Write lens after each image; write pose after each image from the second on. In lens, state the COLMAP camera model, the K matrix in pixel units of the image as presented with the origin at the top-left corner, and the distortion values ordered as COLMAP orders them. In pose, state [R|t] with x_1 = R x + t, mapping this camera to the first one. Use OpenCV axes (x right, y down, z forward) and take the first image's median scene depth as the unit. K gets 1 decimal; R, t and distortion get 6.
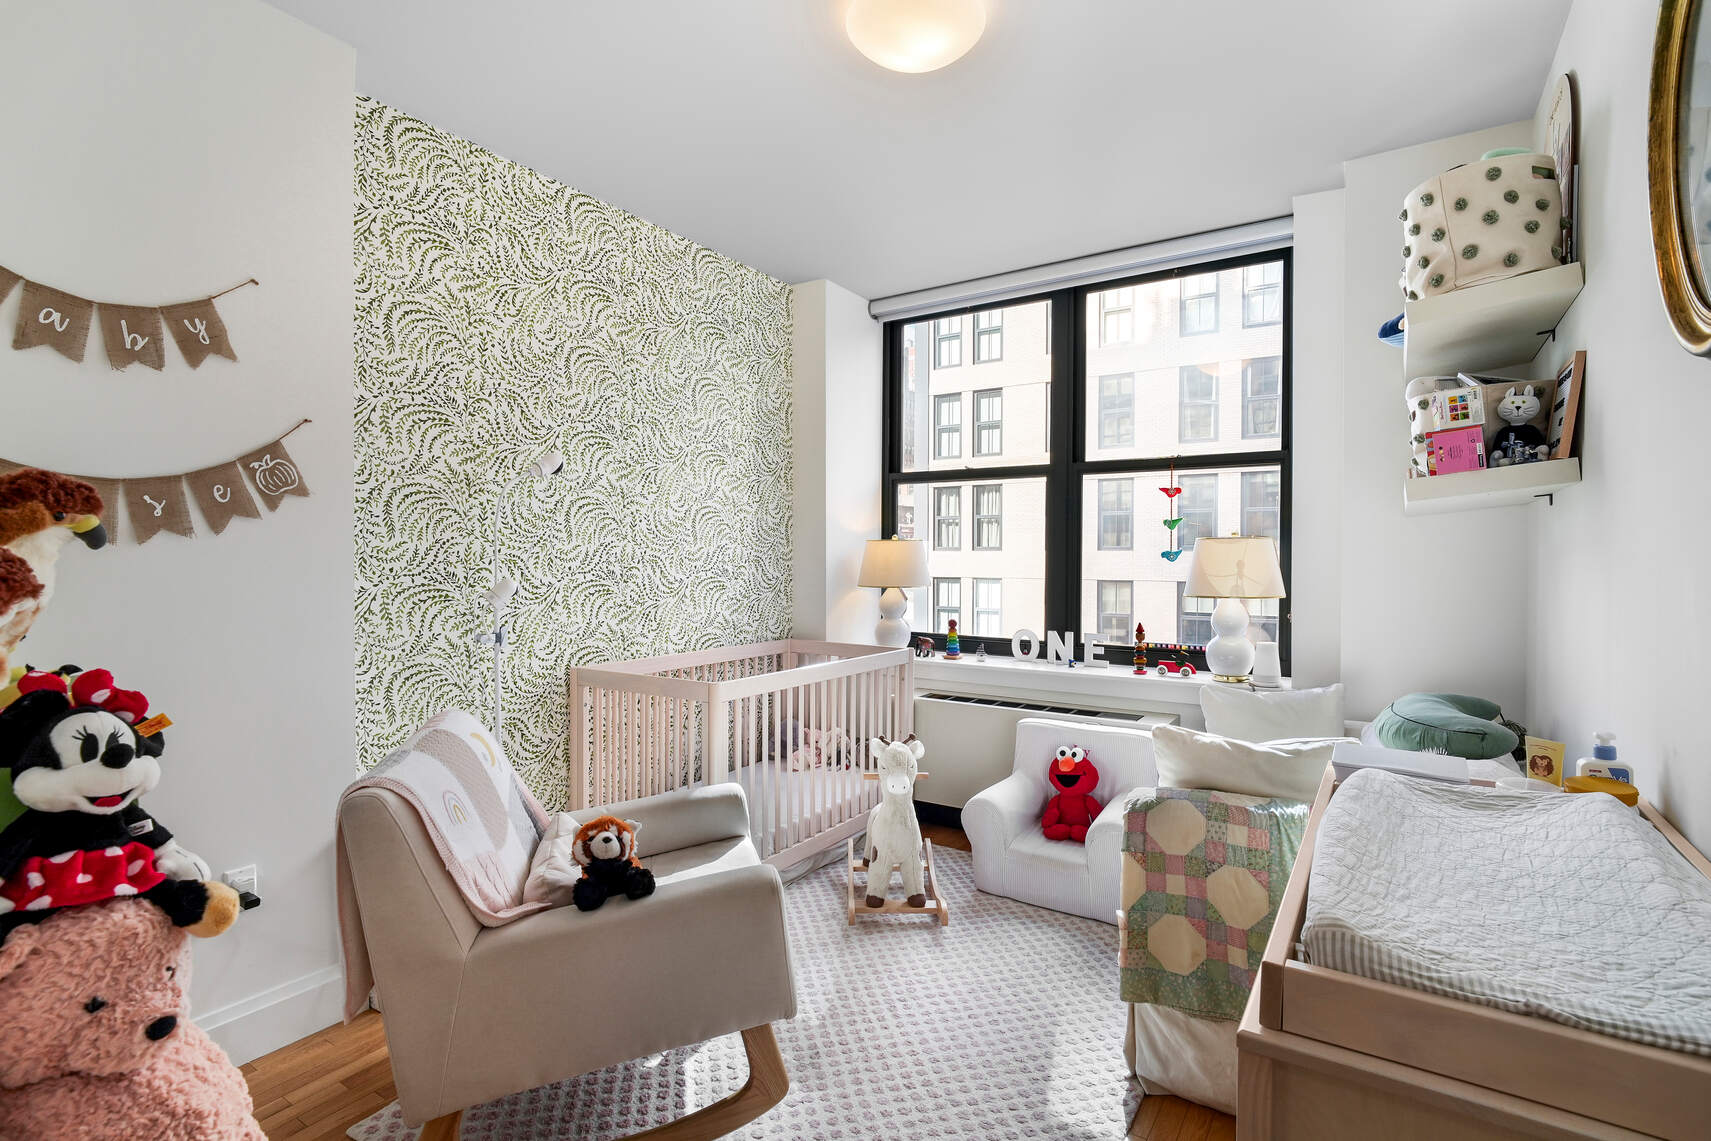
lens RADIAL K [[813.1, 0, 865.2], [0, 813.1, 564.7], [0, 0, 1]] dist [-0.011176, -0.000207]
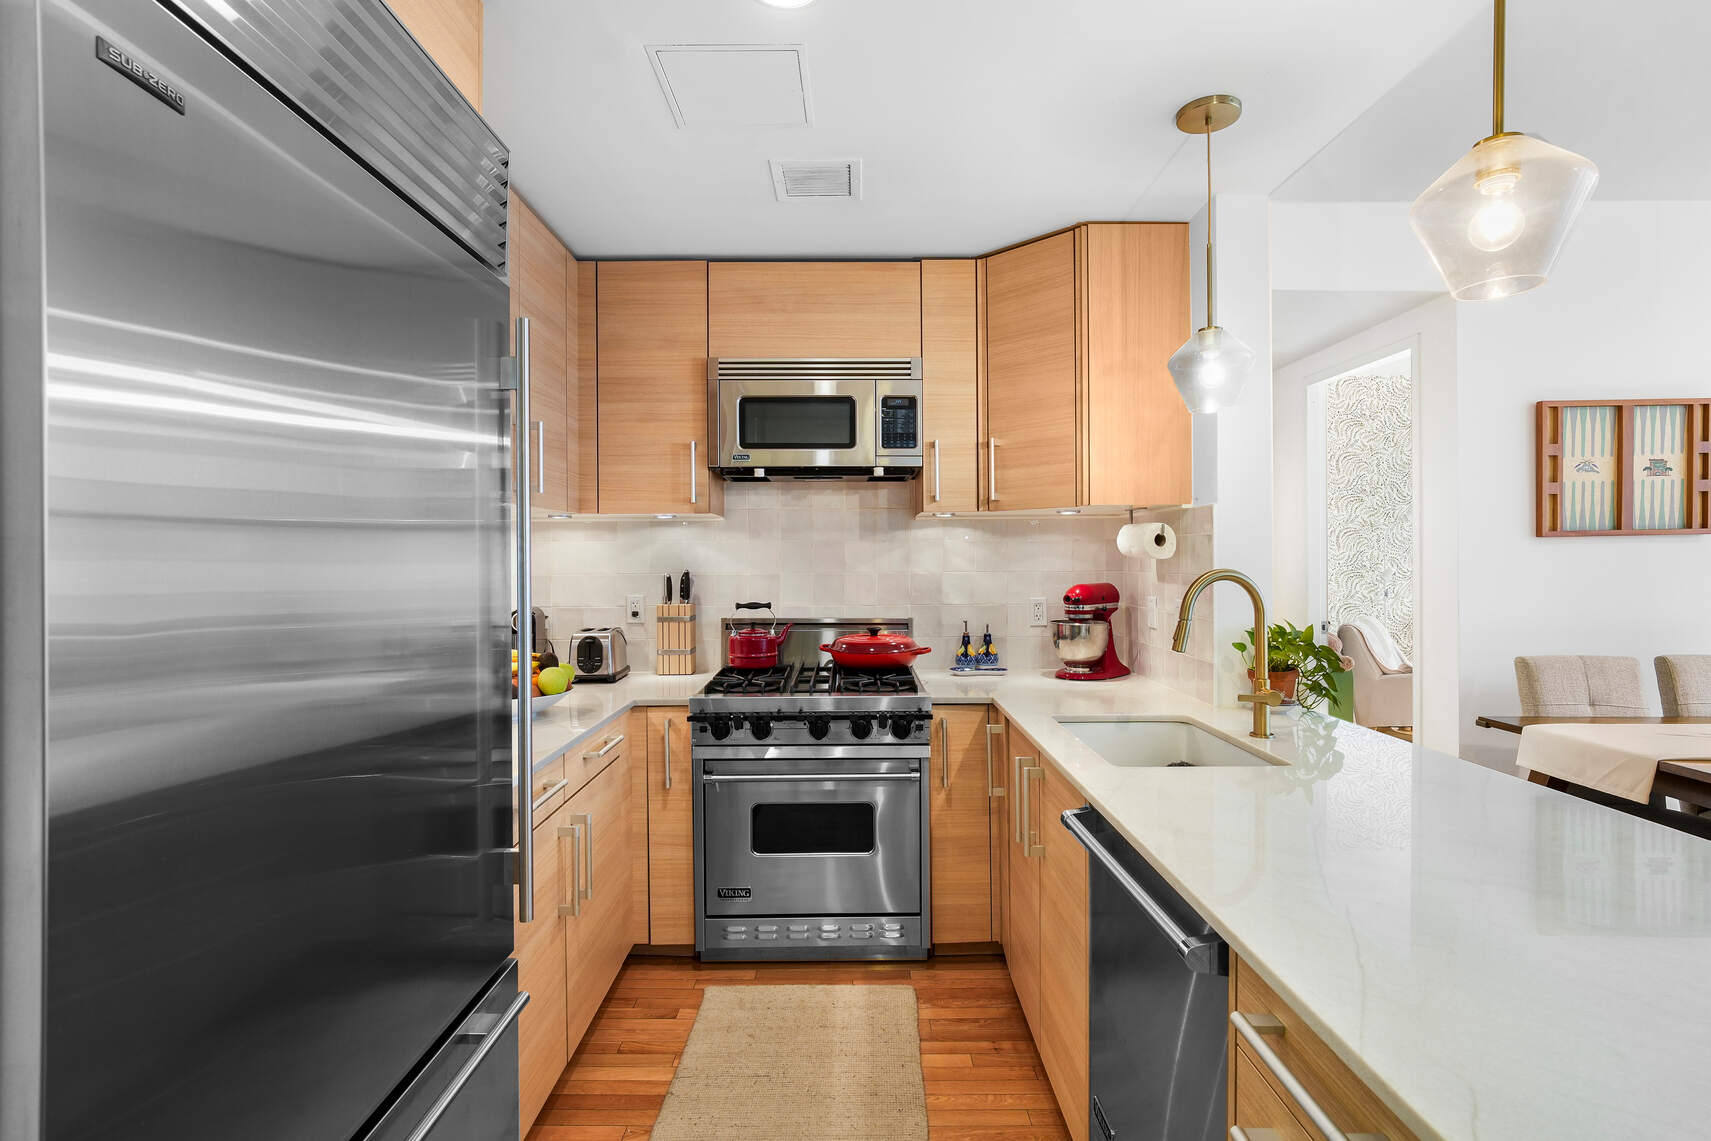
lens RADIAL K [[813.1, 0, 863.0], [0, 813.1, 563.7], [0, 0, 1]] dist [-0.011176, -0.000207]
pose [[0.551198, -0.003402, -0.834368, 0.615641], [-0.003785, 0.999971, -0.006577, 0.026284], [0.834366, 0.006783, 0.551169, -1.434724]]
